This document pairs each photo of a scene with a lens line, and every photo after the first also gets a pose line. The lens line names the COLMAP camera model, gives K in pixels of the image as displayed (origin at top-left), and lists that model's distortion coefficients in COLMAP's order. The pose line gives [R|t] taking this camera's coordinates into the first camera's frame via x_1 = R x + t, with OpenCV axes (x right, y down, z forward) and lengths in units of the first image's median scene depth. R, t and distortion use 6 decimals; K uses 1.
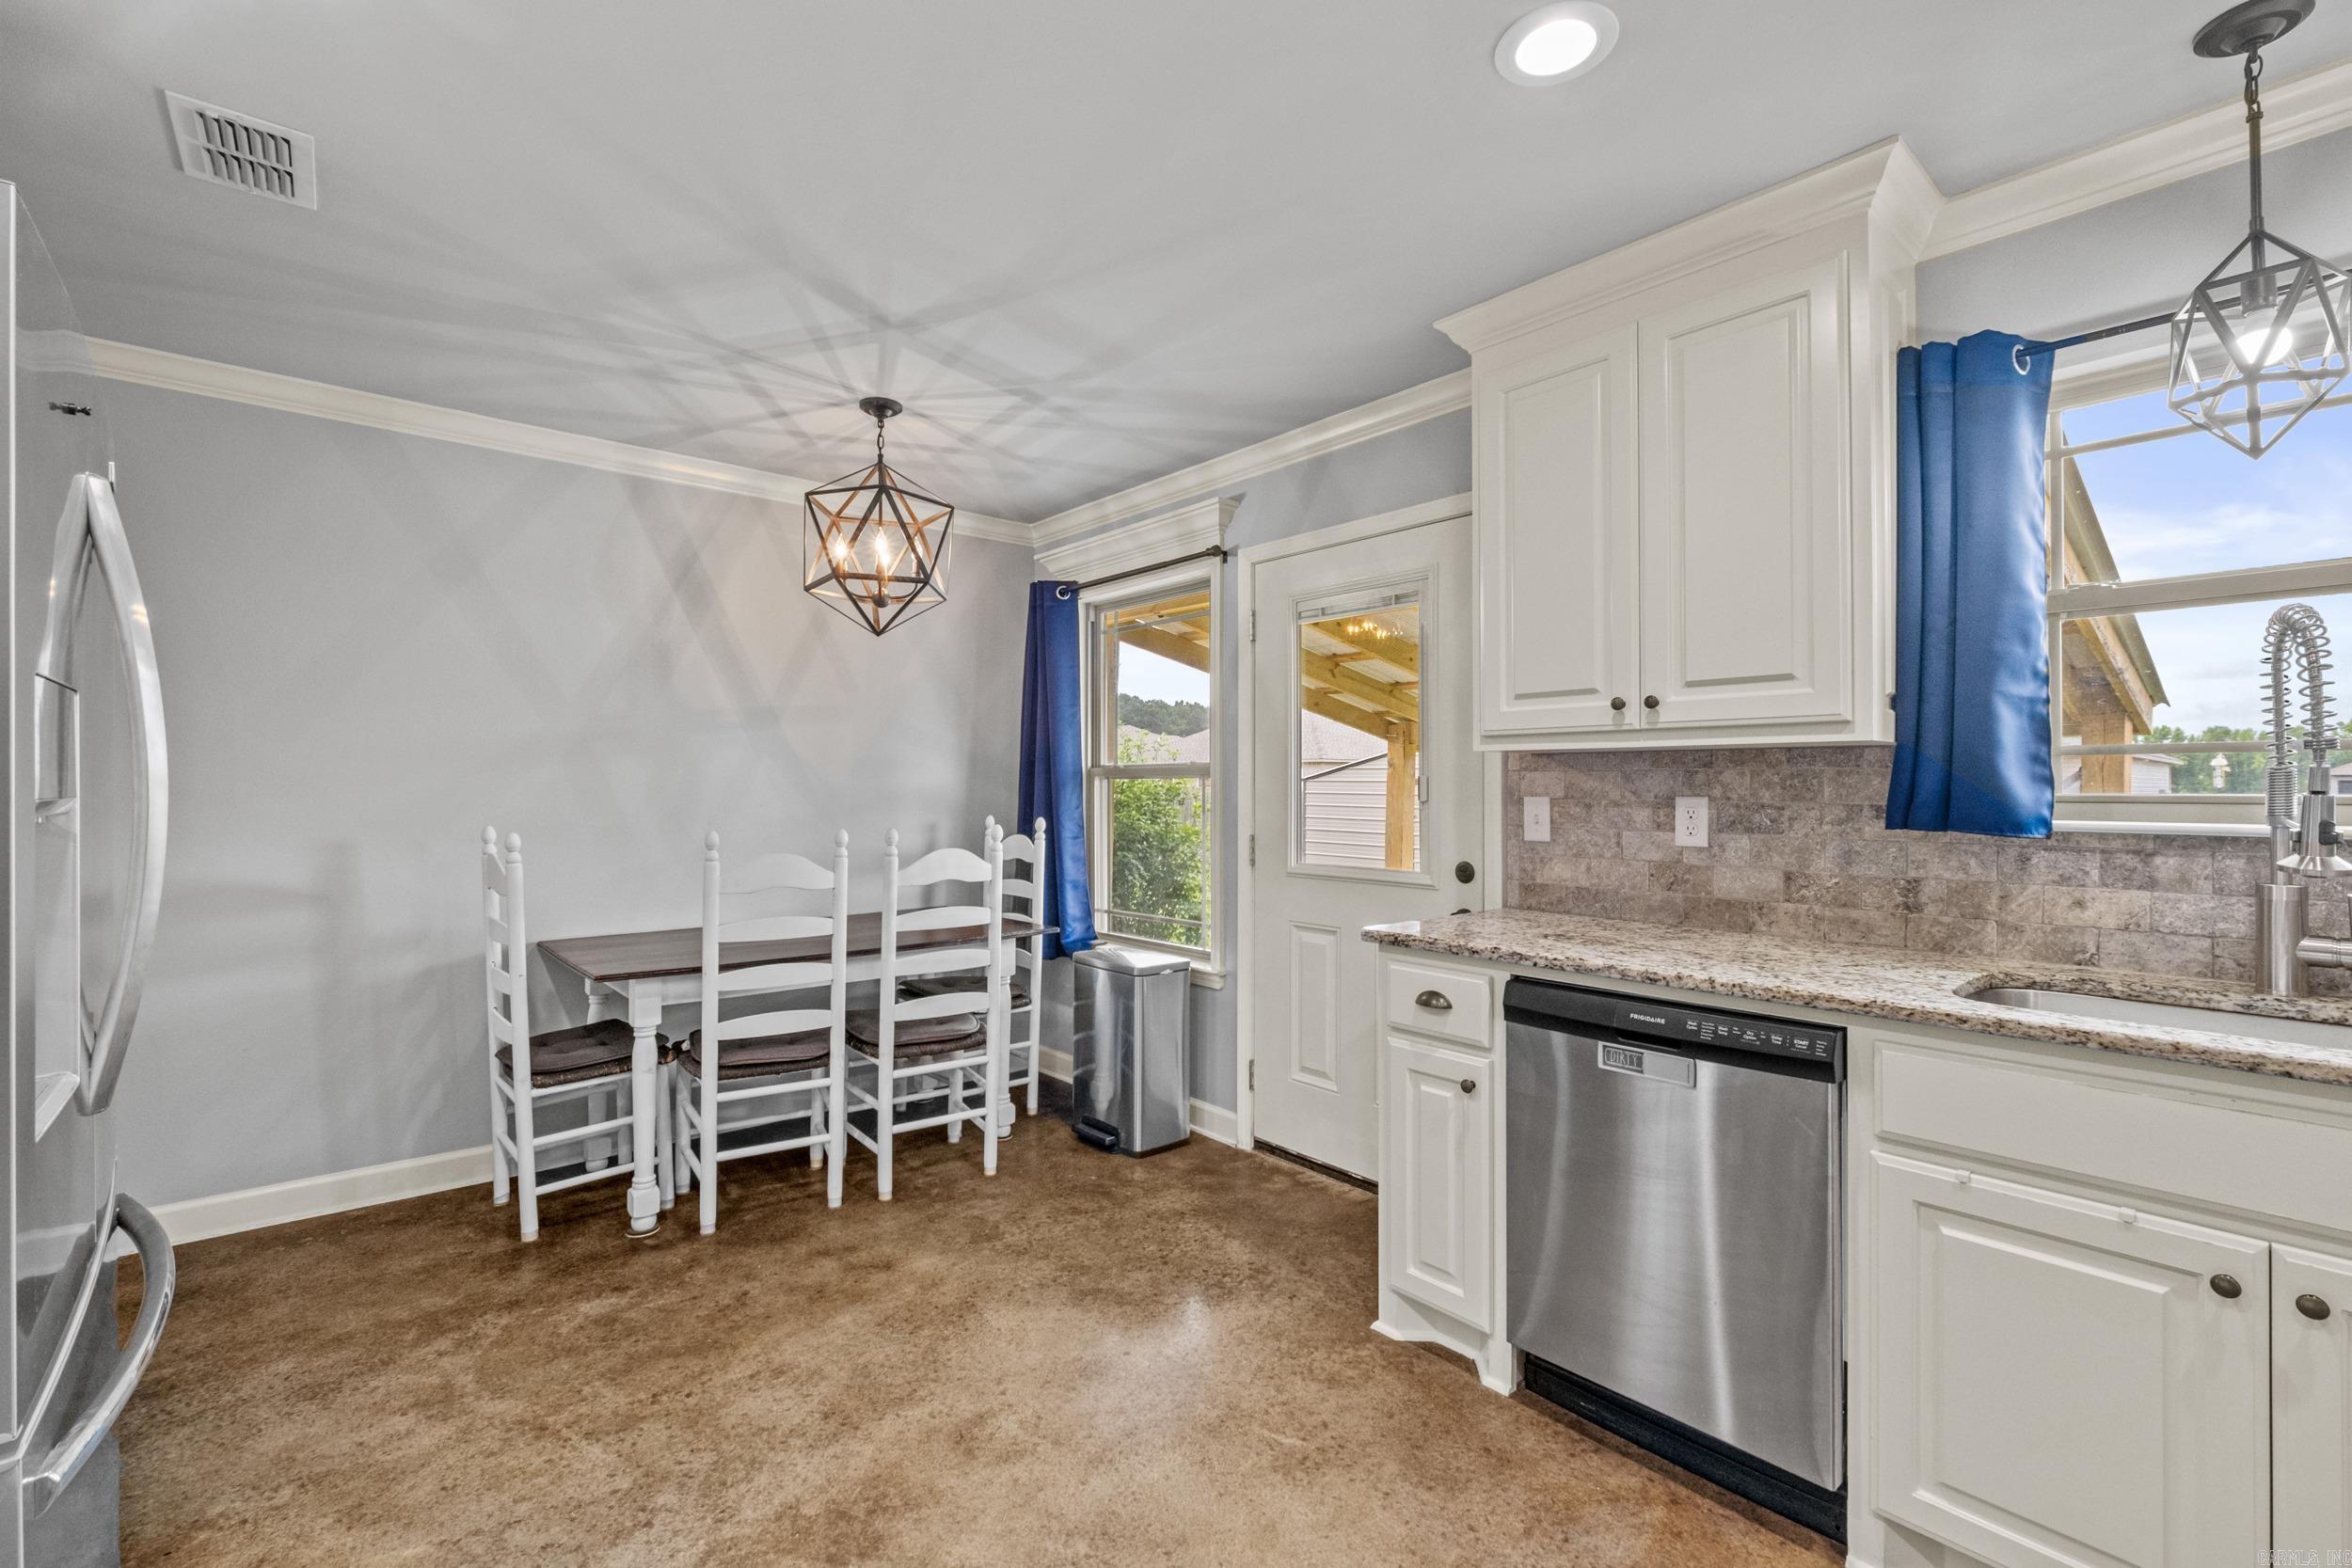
lens RADIAL K [[1024.5, 0, 1165.5], [0, 1024.5, 769.4], [0, 0, 1]] dist [-0.002912, -0.000587]
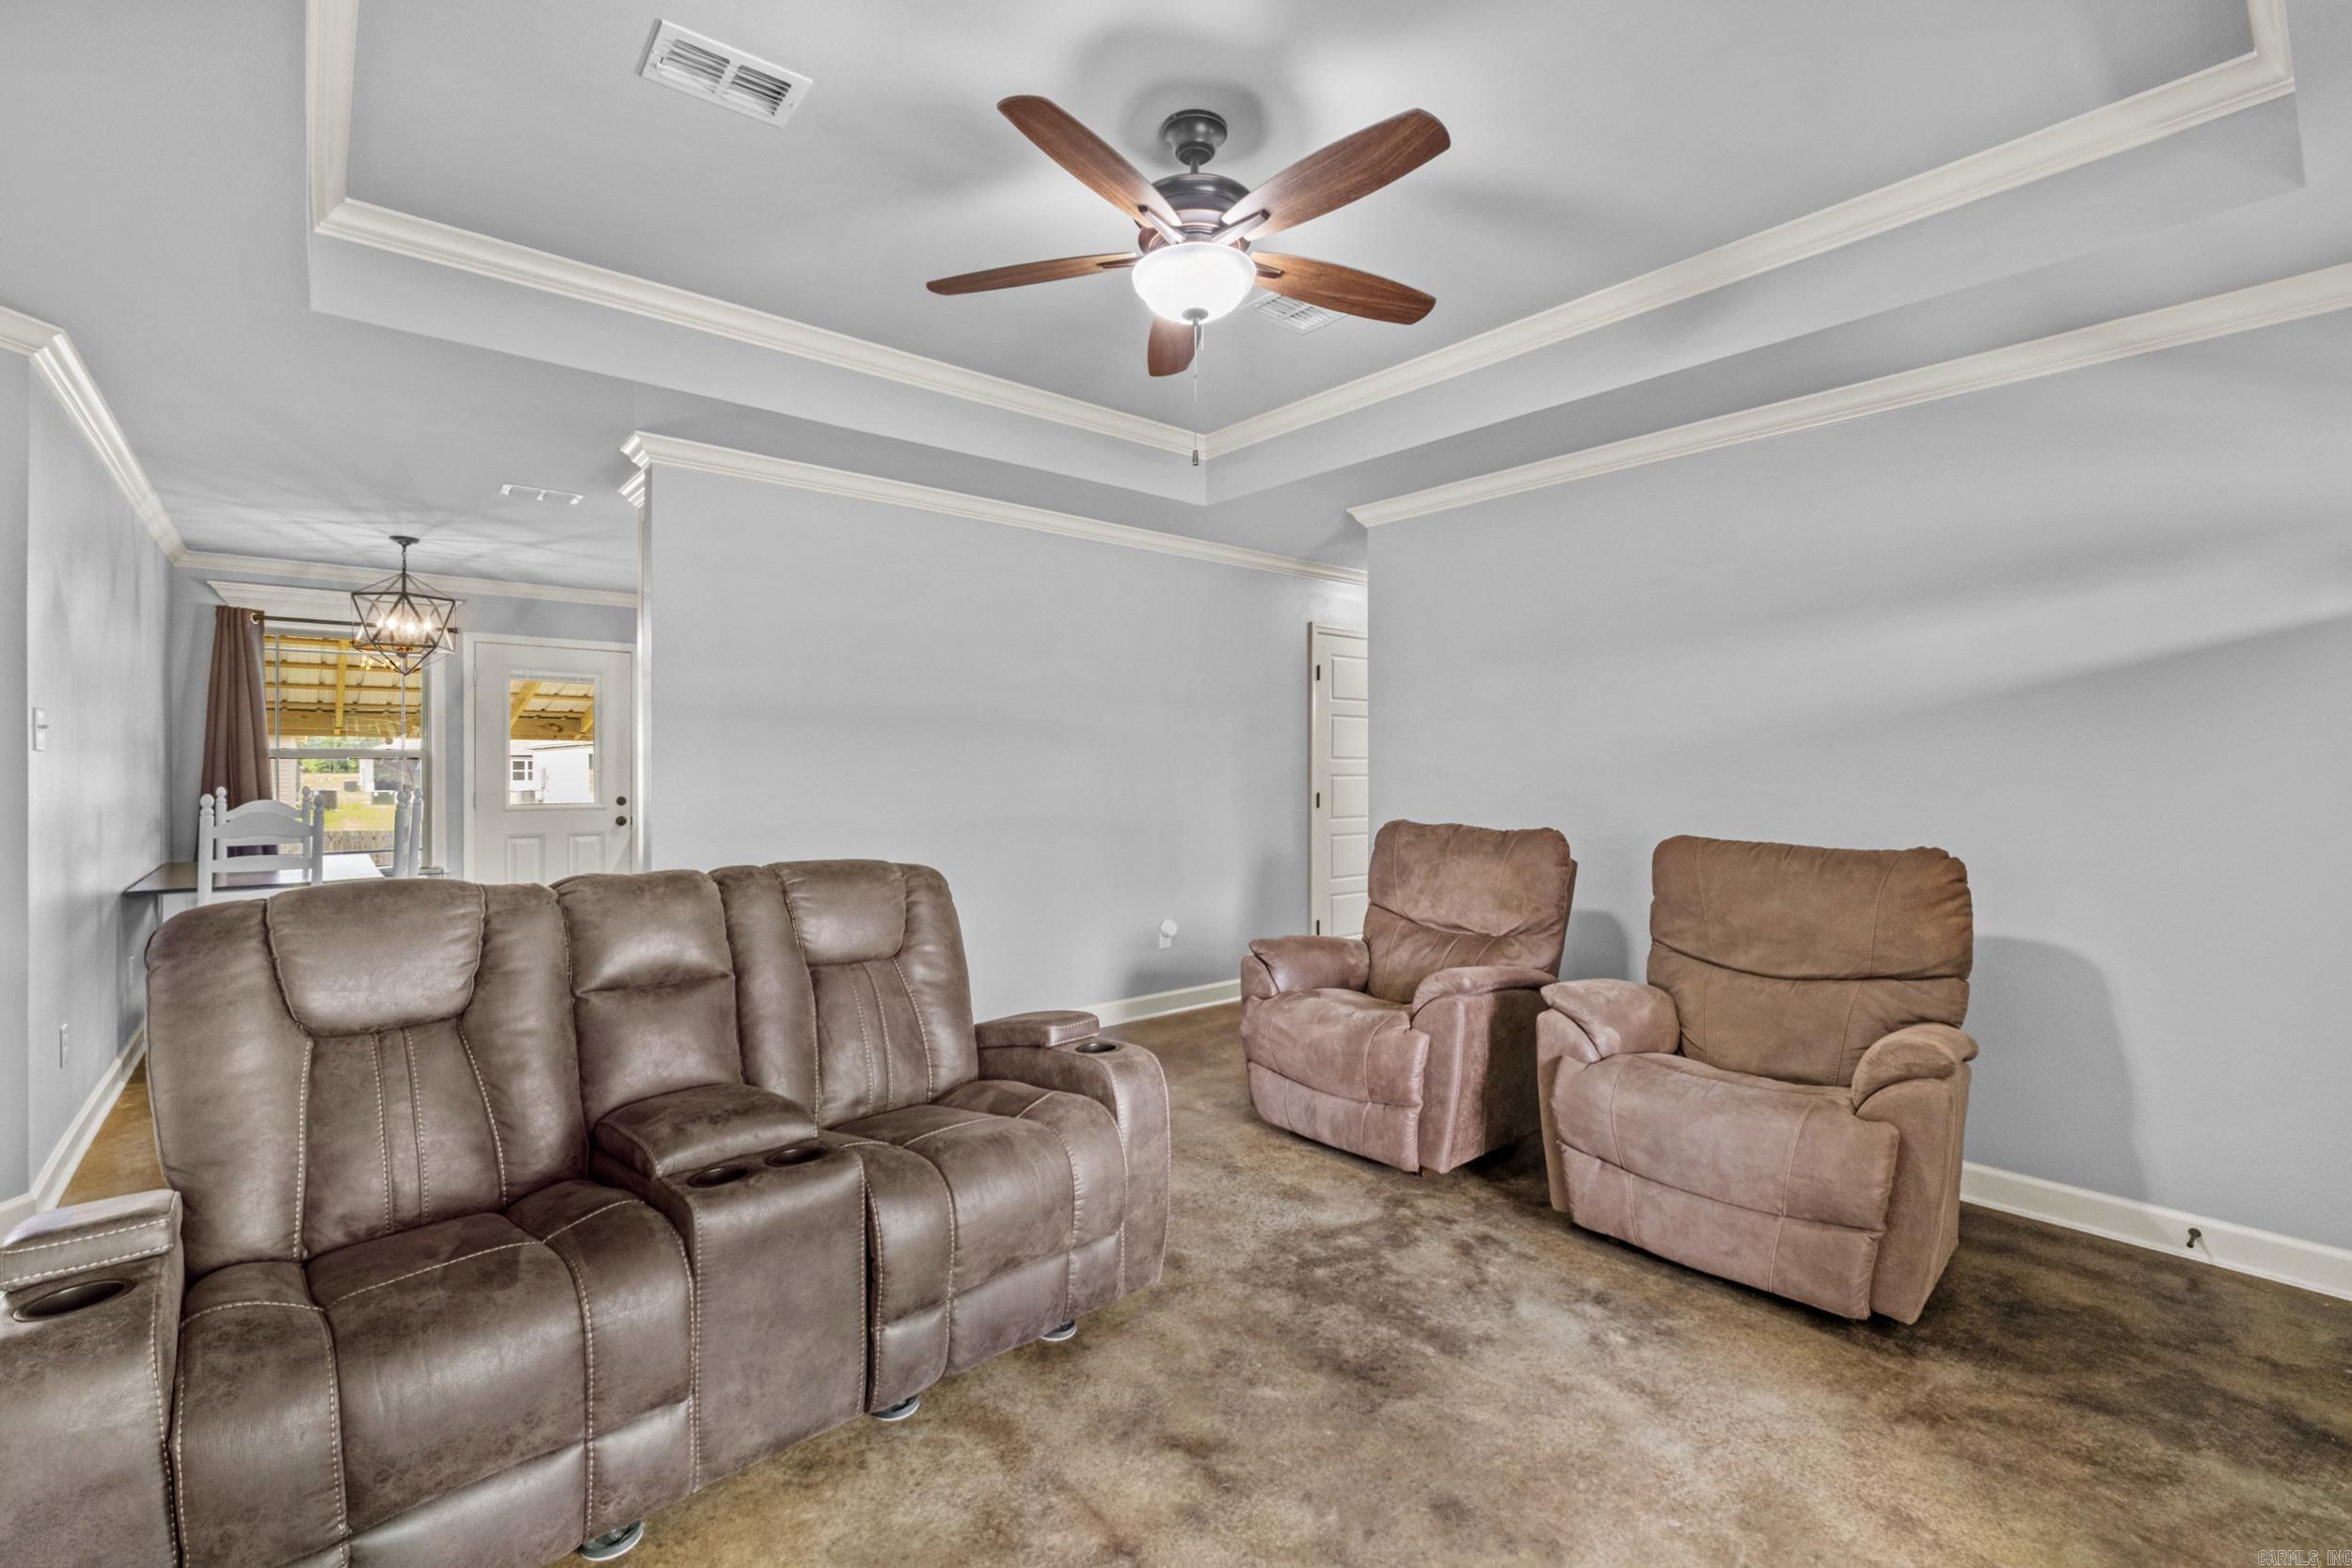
lens RADIAL K [[1024.5, 0, 1165.5], [0, 1024.5, 769.4], [0, 0, 1]] dist [-0.002912, -0.000587]
pose [[0.007740, -0.006411, 0.999949, -1.959002], [-0.022864, 0.999717, 0.006586, -0.018363], [-0.999709, -0.022914, 0.007591, -0.277262]]
